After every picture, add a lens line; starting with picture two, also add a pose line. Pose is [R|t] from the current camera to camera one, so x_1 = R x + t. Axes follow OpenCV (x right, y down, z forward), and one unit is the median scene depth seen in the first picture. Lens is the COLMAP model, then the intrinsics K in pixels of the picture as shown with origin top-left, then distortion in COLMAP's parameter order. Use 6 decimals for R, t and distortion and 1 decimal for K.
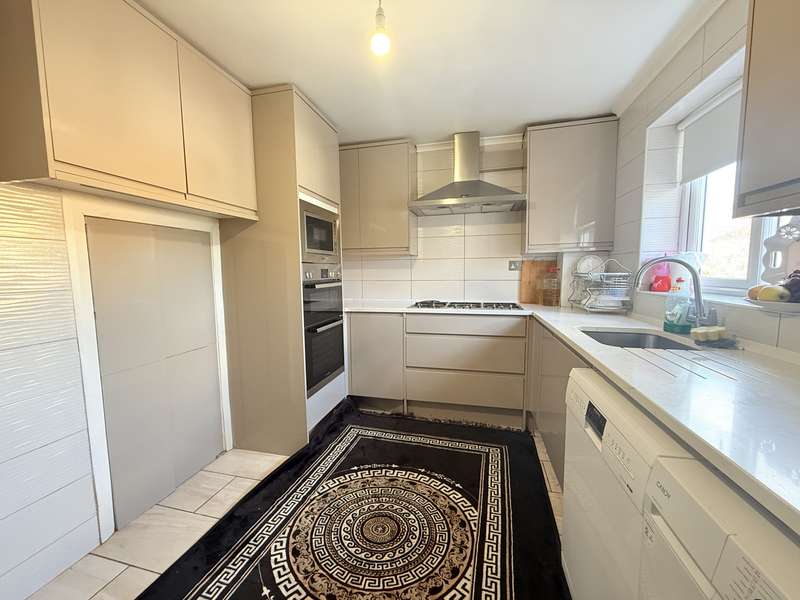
lens RADIAL K [[317.9, 0, 400.0], [0, 317.9, 300.0], [0, 0, 1]] dist [-0.003266, 0.000636]
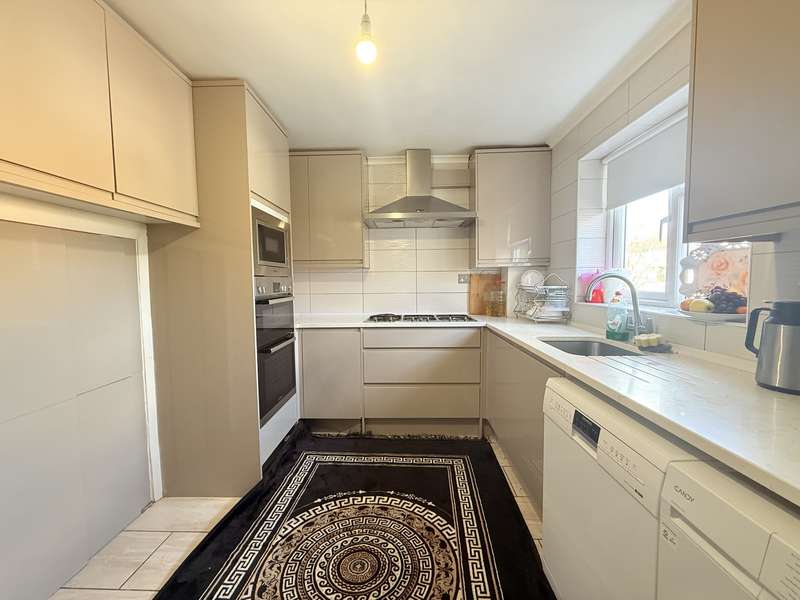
lens RADIAL K [[317.9, 0, 400.0], [0, 317.9, 300.0], [0, 0, 1]] dist [-0.003266, 0.000636]
pose [[0.976529, -0.011826, 0.215063, -0.096014], [0.019010, 0.999327, -0.031368, -0.013067], [-0.214547, 0.034720, 0.976096, 0.036254]]
